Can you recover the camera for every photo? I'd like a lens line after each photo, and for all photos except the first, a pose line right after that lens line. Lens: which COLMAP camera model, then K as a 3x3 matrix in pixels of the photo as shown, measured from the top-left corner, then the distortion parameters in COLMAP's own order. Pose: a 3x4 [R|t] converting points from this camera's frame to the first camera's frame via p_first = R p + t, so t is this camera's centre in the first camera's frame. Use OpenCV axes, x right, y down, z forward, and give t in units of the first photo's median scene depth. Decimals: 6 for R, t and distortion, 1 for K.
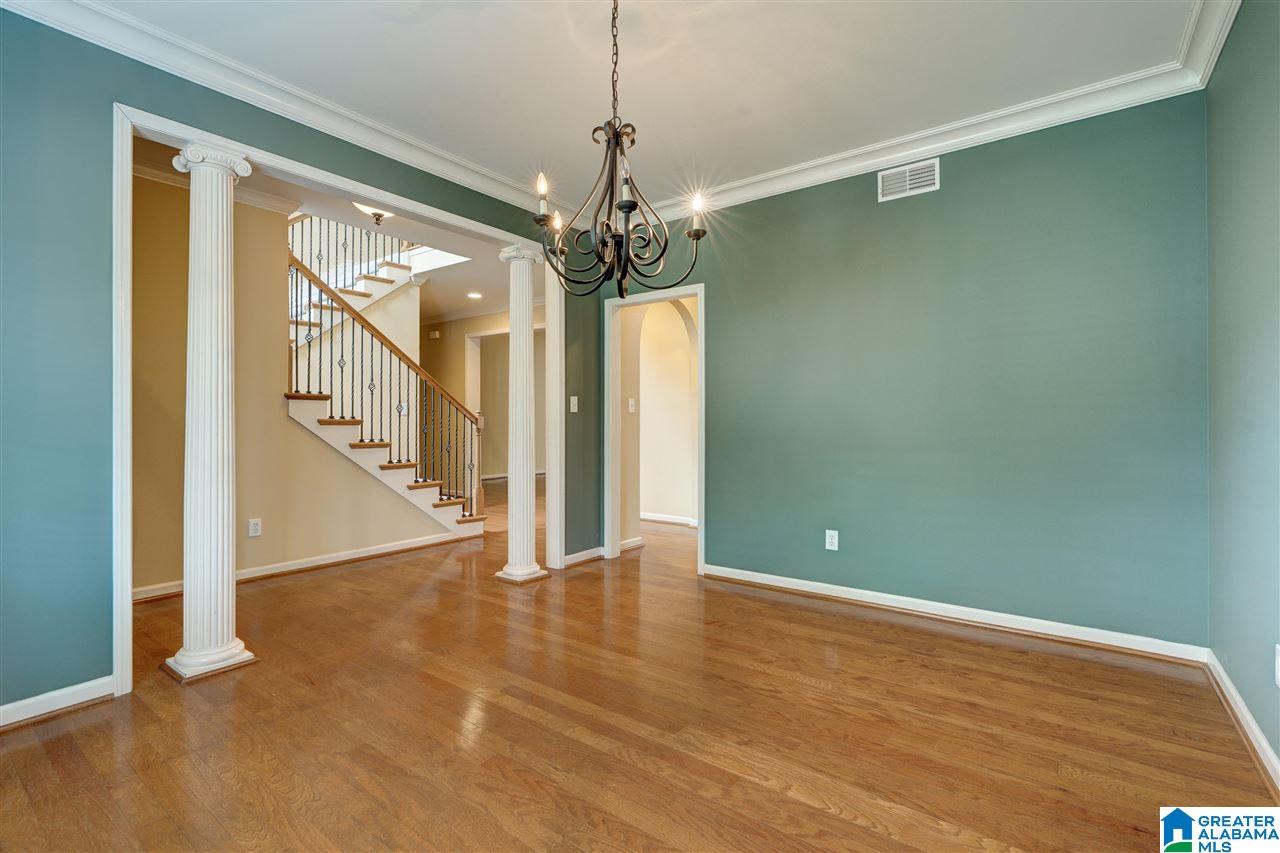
lens RADIAL K [[588.1, 0, 639.2], [0, 588.1, 423.4], [0, 0, 1]] dist [0.000818, -0.000544]
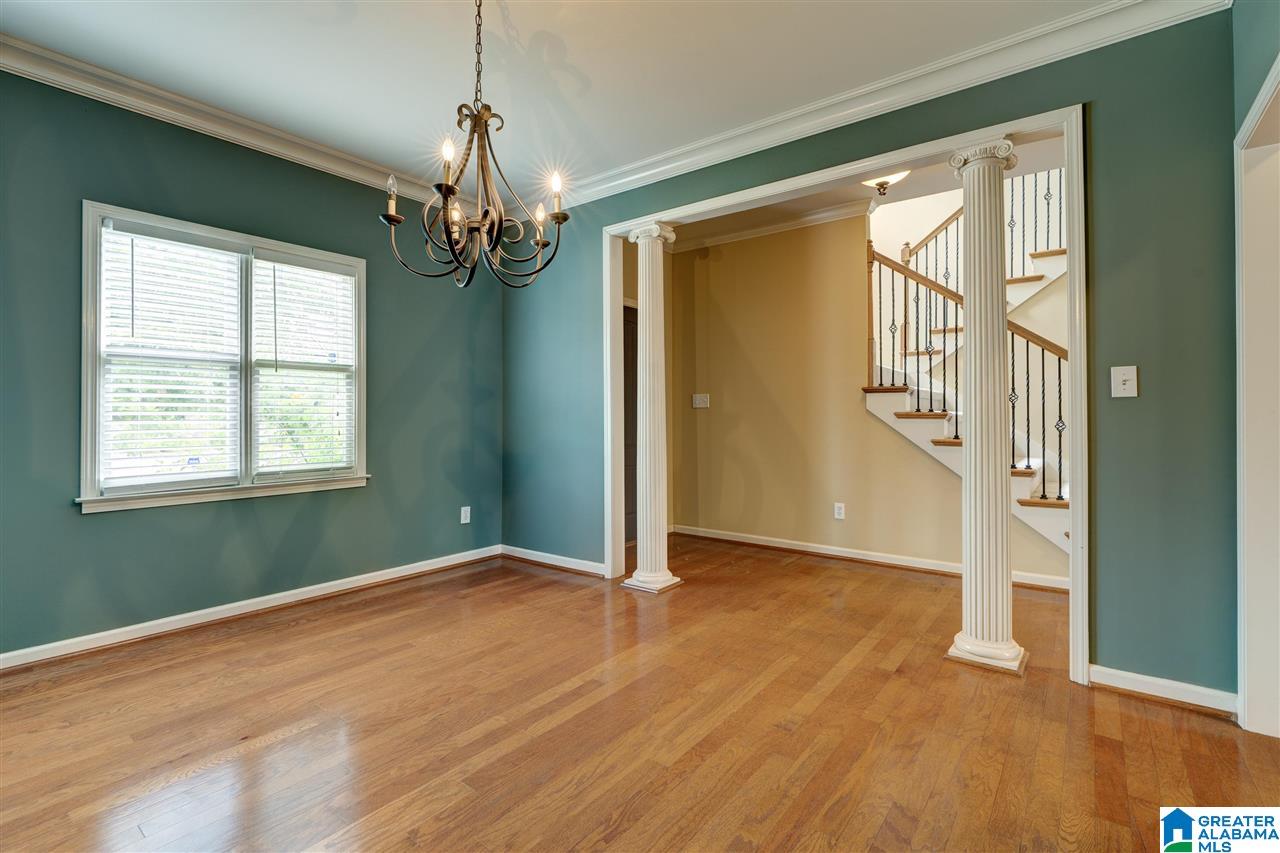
lens RADIAL K [[588.1, 0, 627.0], [0, 588.1, 410.6], [0, 0, 1]] dist [0.000818, -0.000544]
pose [[-0.027417, -0.008376, -0.999589, 0.455988], [-0.002363, 0.999963, -0.008315, -0.000575], [0.999621, 0.002134, -0.027436, 0.632598]]
